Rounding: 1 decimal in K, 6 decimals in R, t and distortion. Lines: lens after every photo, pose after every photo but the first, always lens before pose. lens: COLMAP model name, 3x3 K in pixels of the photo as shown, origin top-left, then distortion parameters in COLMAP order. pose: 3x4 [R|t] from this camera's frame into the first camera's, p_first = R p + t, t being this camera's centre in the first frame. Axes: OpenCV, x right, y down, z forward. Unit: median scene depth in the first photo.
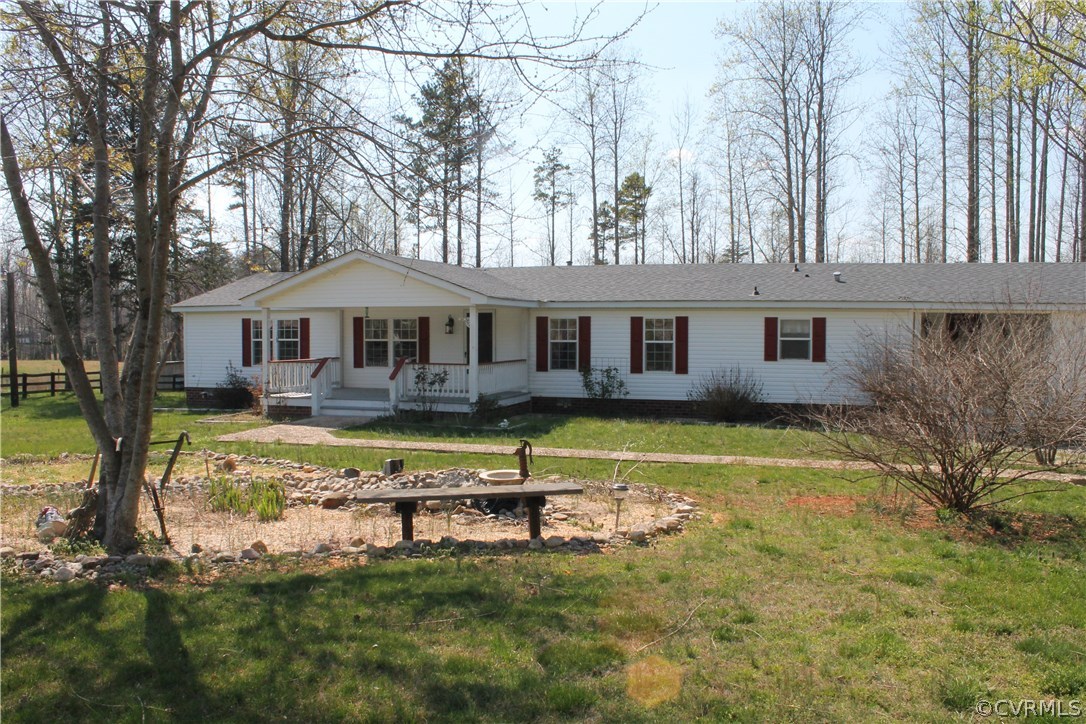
lens RADIAL K [[902.2, 0, 543.9], [0, 902.2, 361.6], [0, 0, 1]] dist [-0.057364, 0.006399]
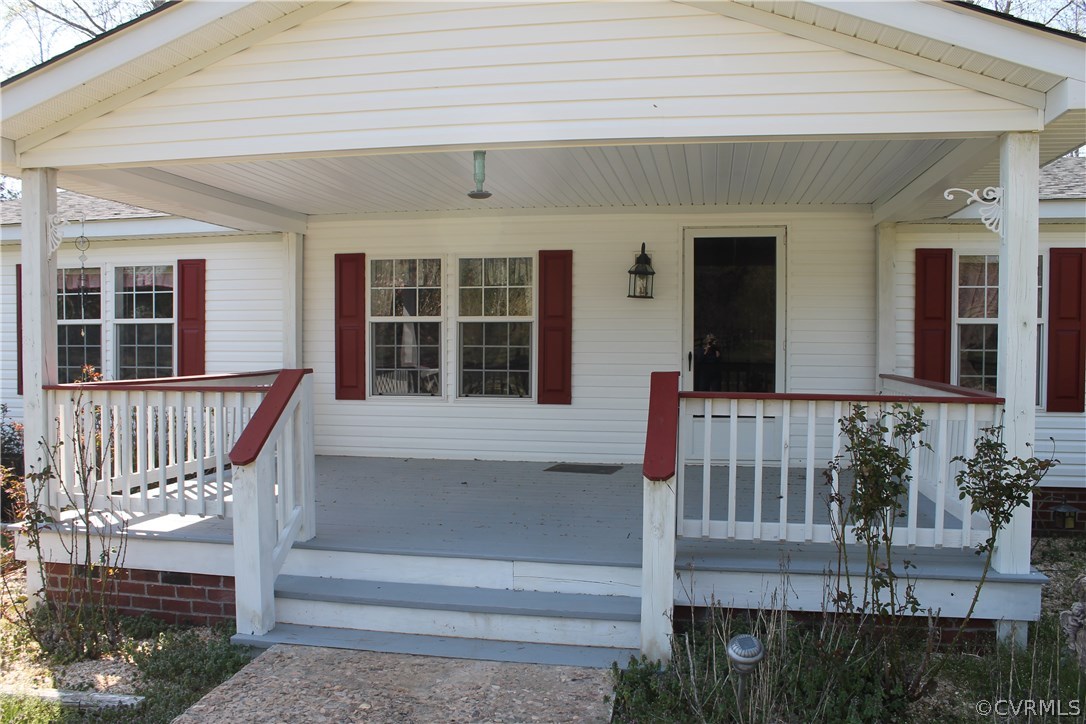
lens RADIAL K [[902.2, 0, 541.1], [0, 902.2, 364.3], [0, 0, 1]] dist [-0.057364, 0.006399]
pose [[0.992083, -0.000622, 0.125581, -0.177528], [0.001479, 0.999976, -0.006729, -0.004105], [-0.125574, 0.006862, 0.992061, 0.646662]]
